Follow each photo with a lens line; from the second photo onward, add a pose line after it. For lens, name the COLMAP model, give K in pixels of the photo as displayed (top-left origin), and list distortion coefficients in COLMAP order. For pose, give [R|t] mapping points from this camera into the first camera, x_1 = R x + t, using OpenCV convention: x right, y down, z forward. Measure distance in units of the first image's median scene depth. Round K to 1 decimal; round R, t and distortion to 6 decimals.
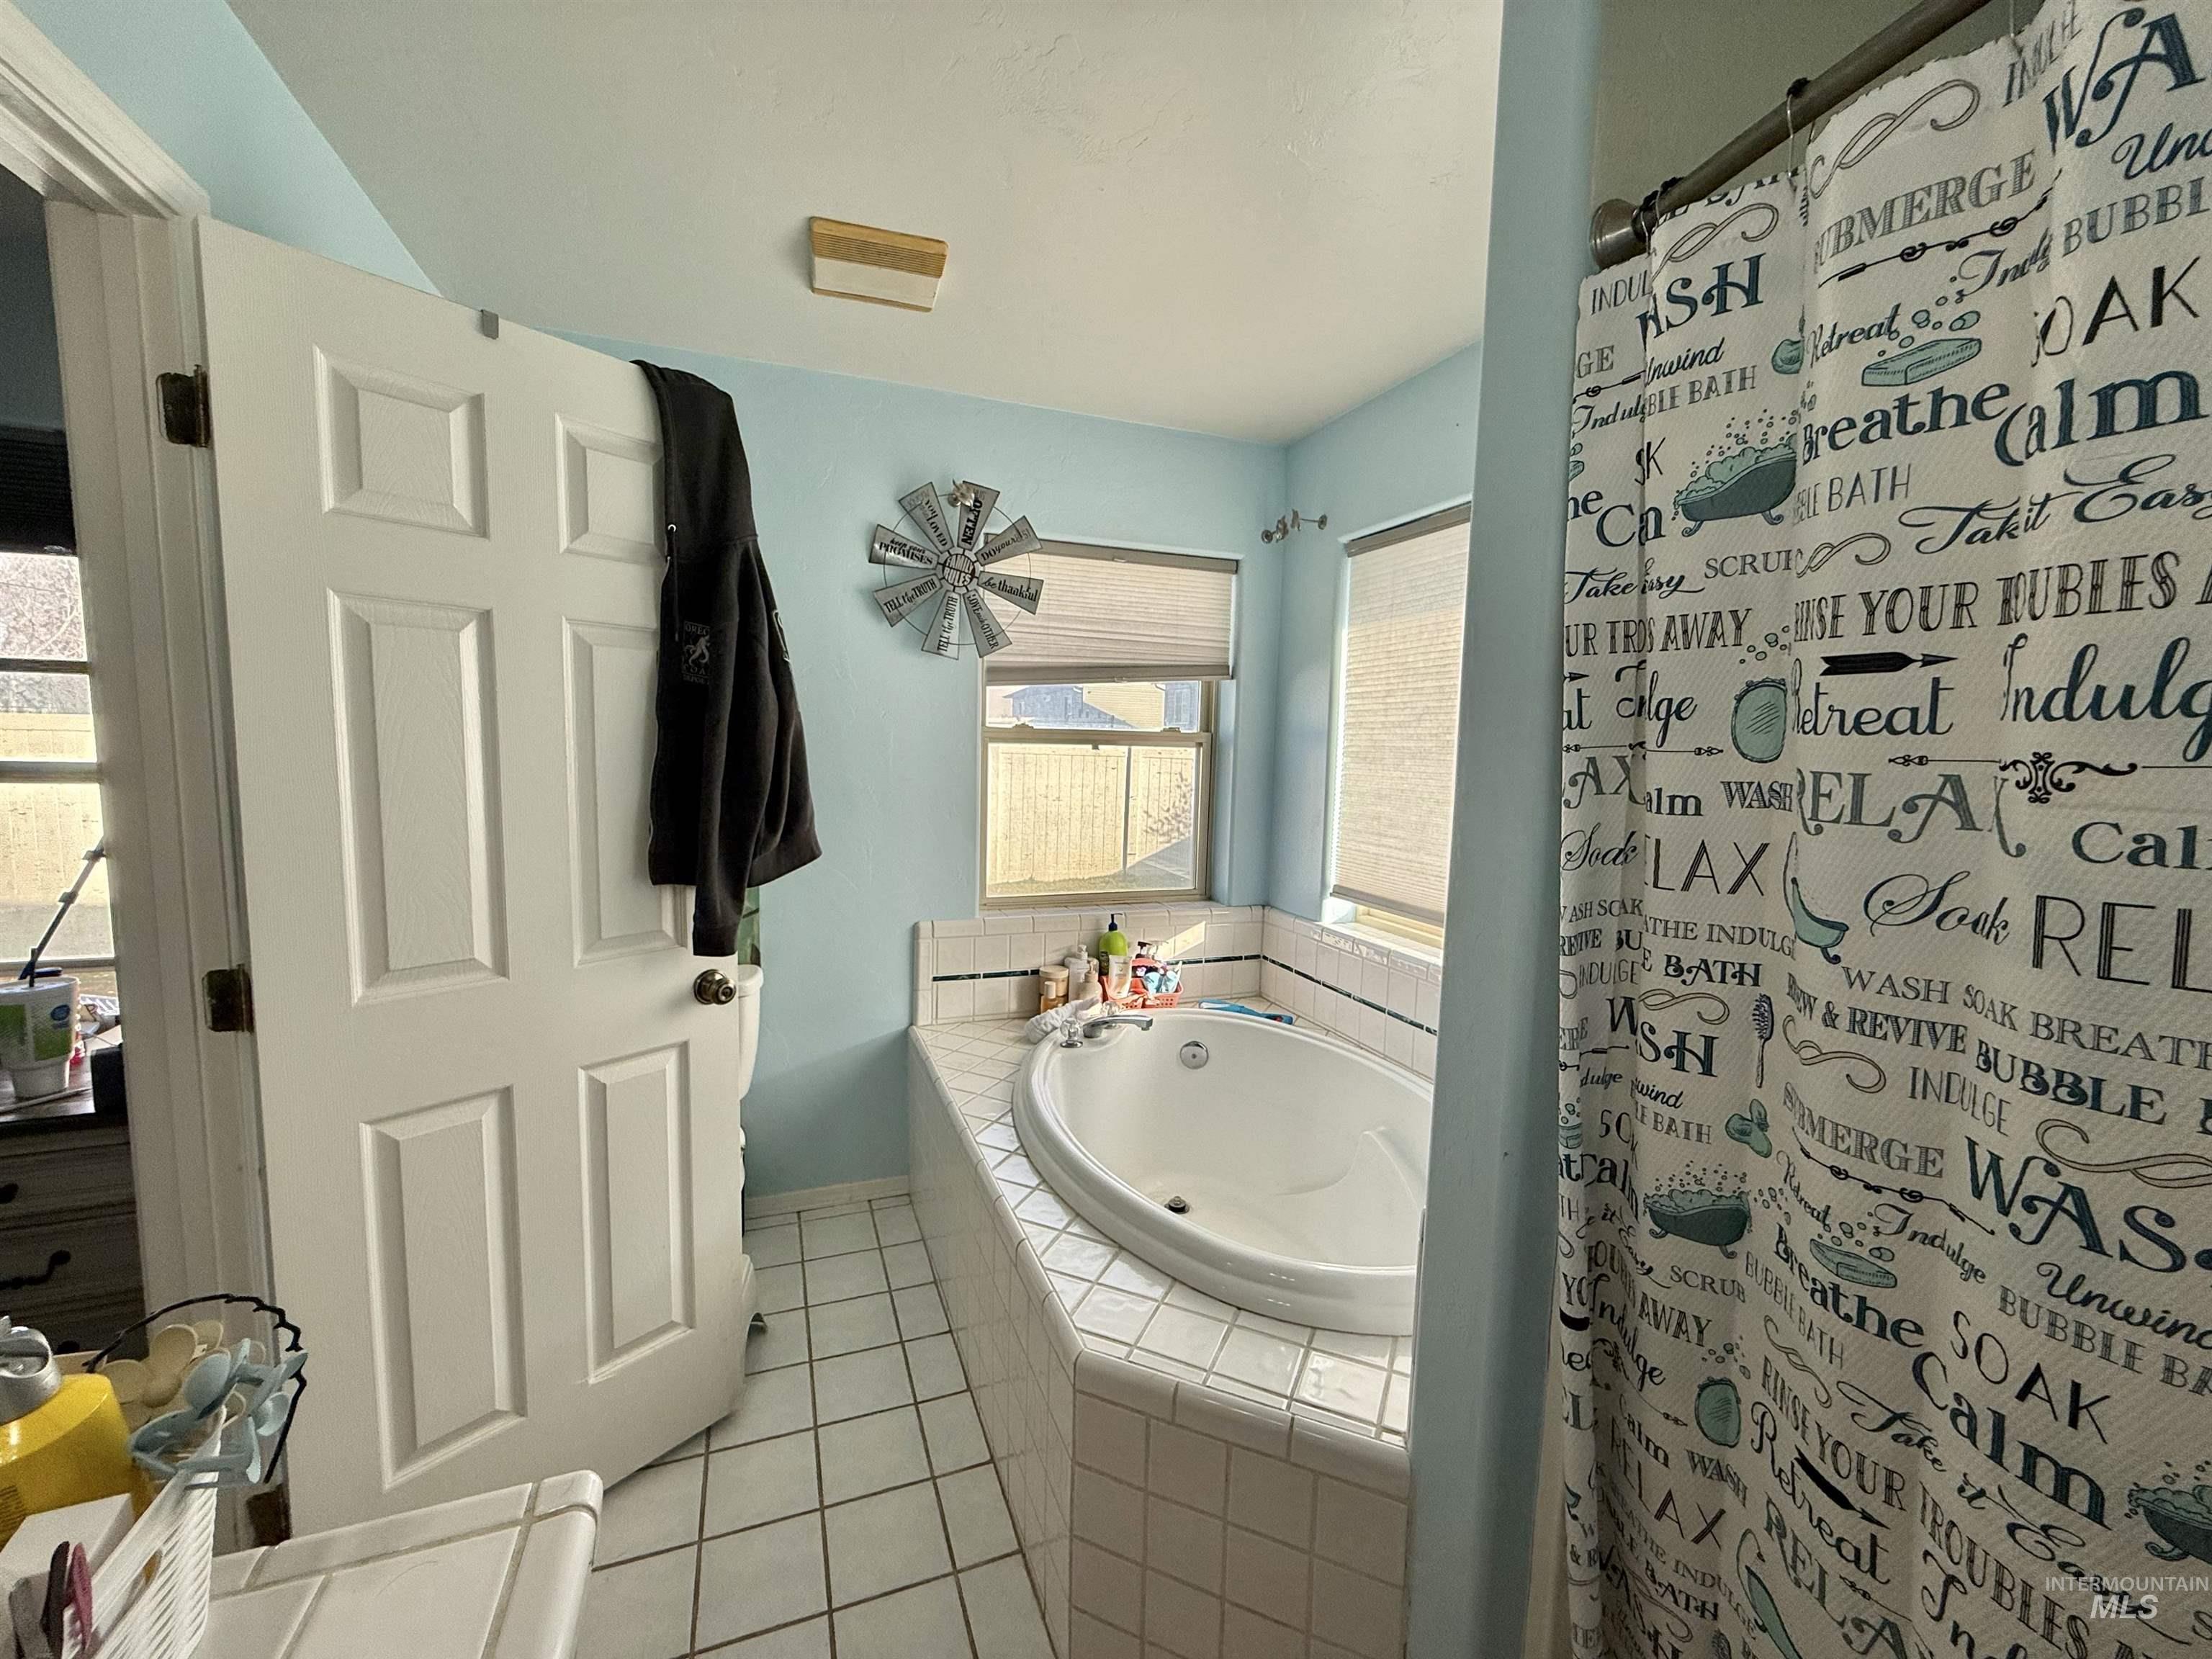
lens RADIAL K [[885.0, 0, 1106.0], [0, 885.0, 829.5], [0, 0, 1]] dist [0.001906, -0.000062]
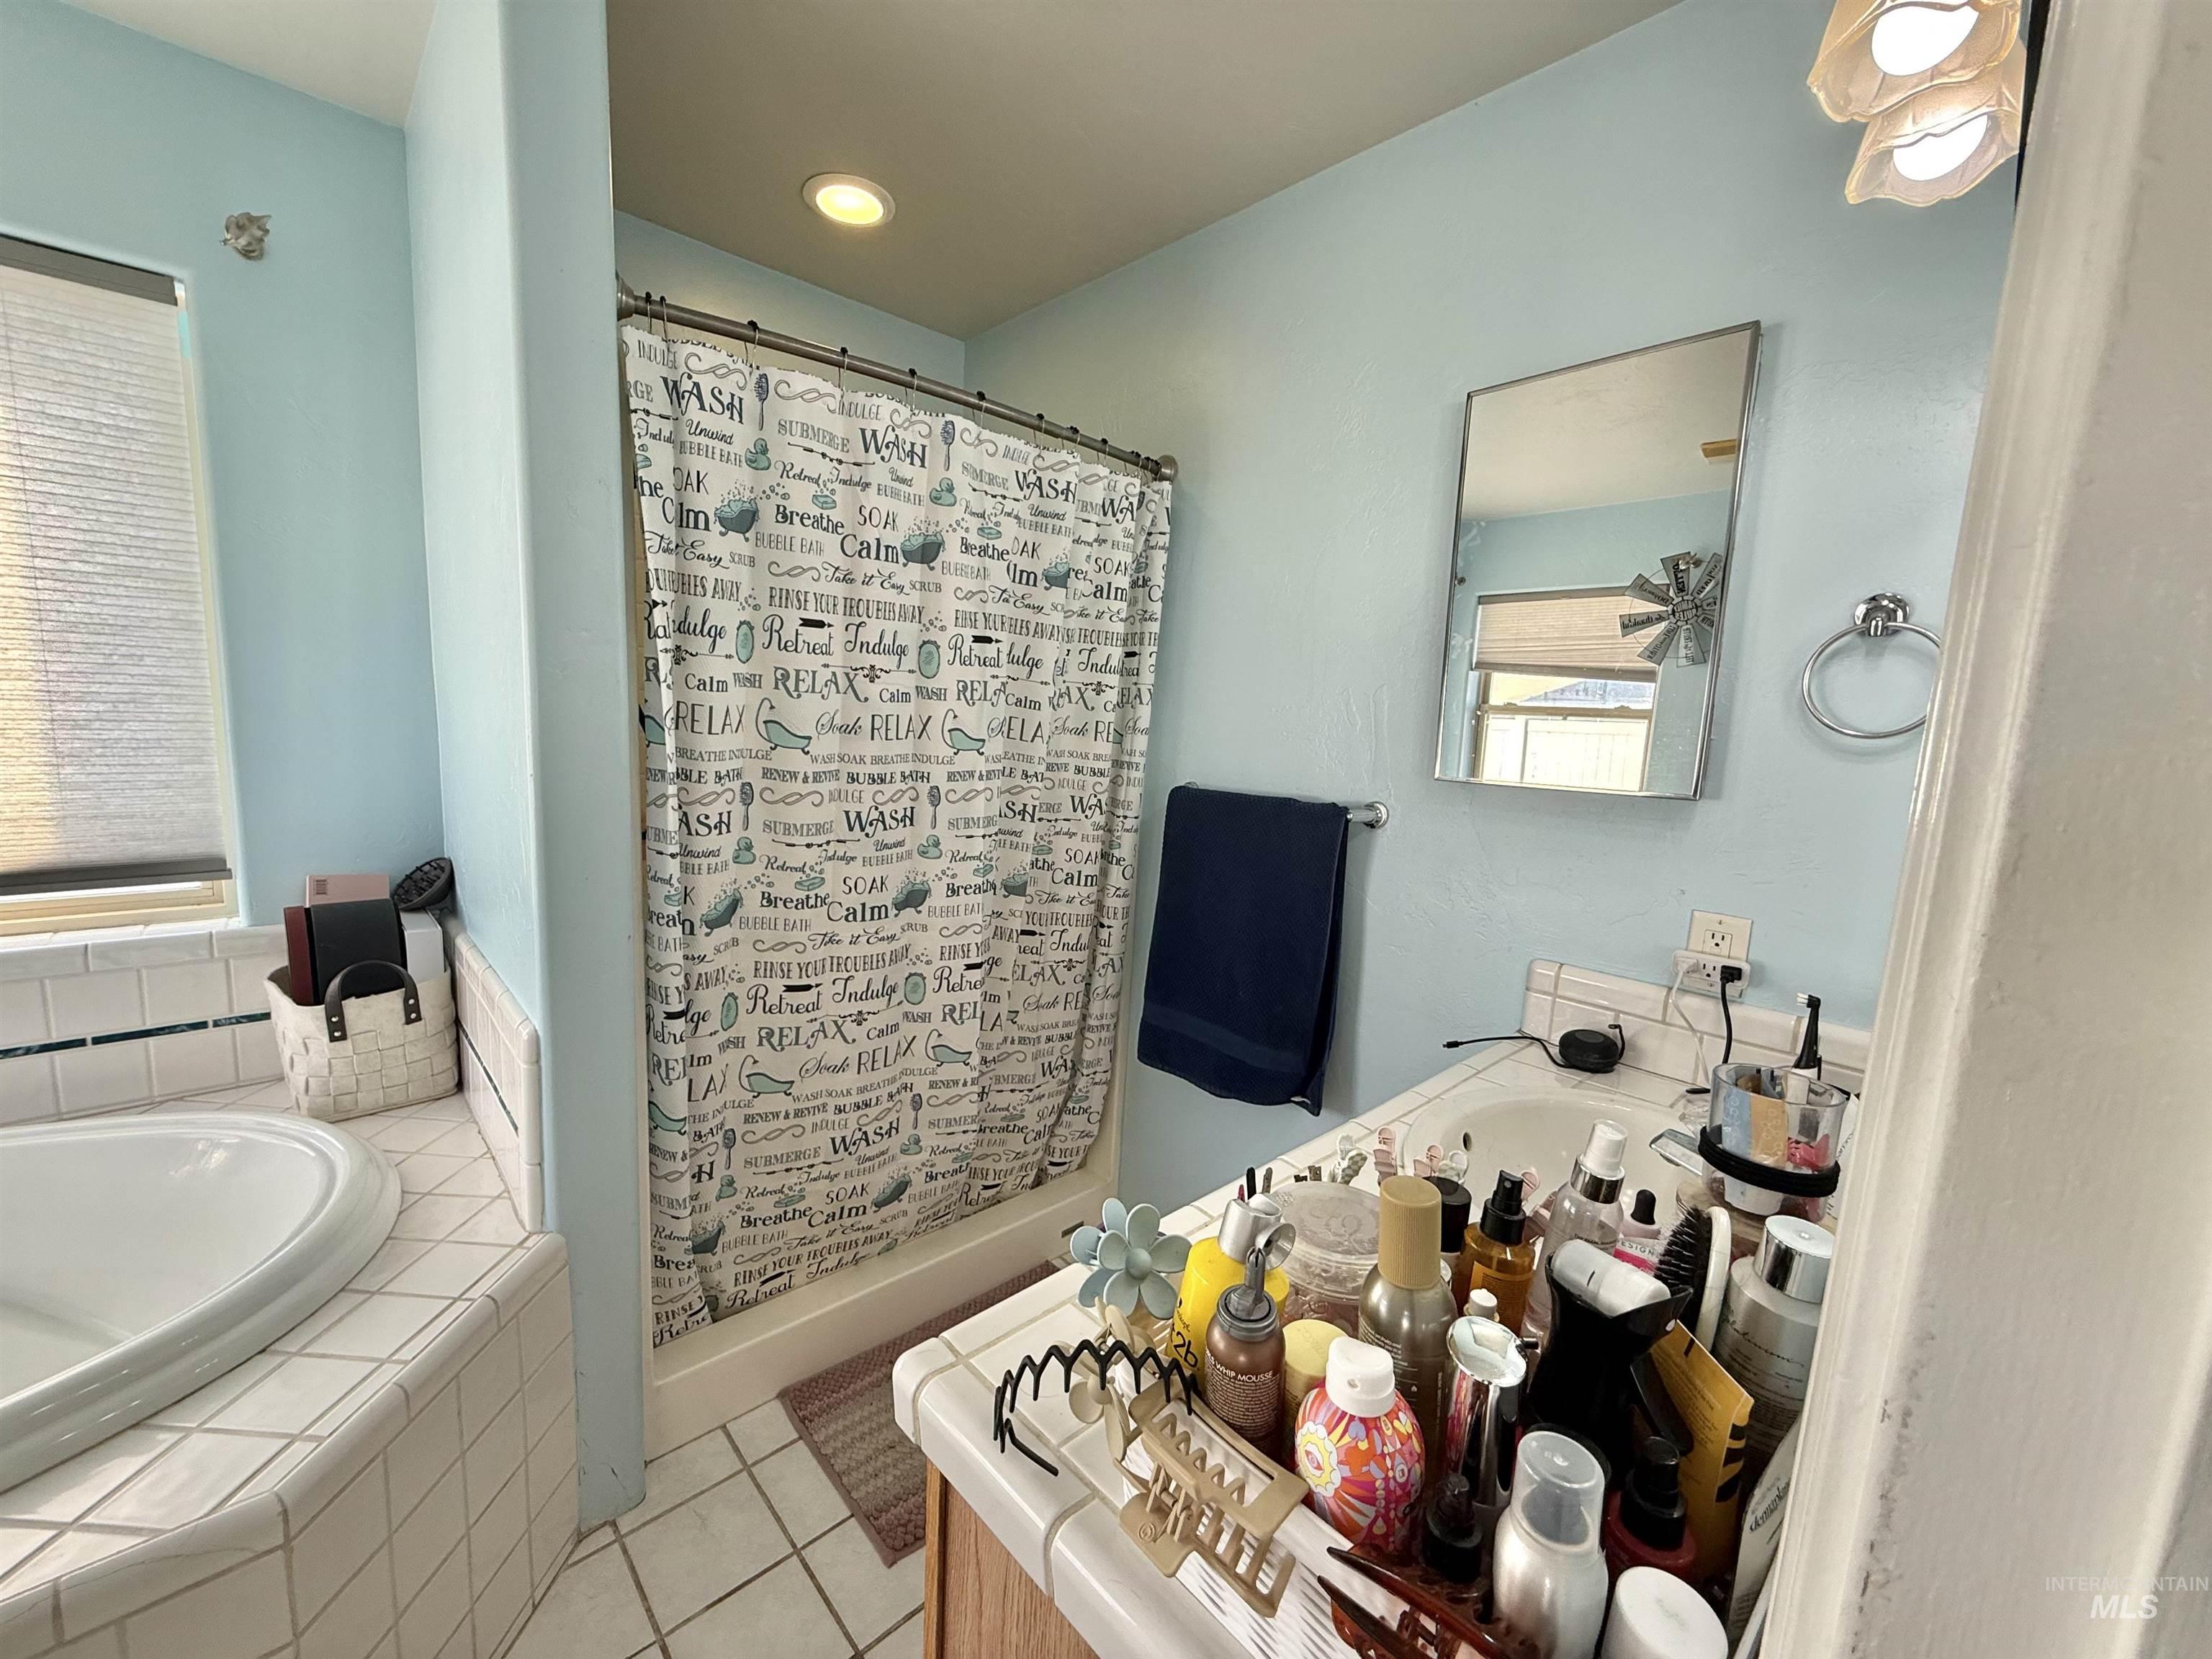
lens RADIAL K [[885.0, 0, 1106.0], [0, 885.0, 829.5], [0, 0, 1]] dist [0.001906, -0.000062]
pose [[-0.374545, -0.167078, 0.912031, -1.603874], [0.034763, 0.980409, 0.193881, -0.076541], [-0.926557, 0.104322, -0.361399, 1.142724]]
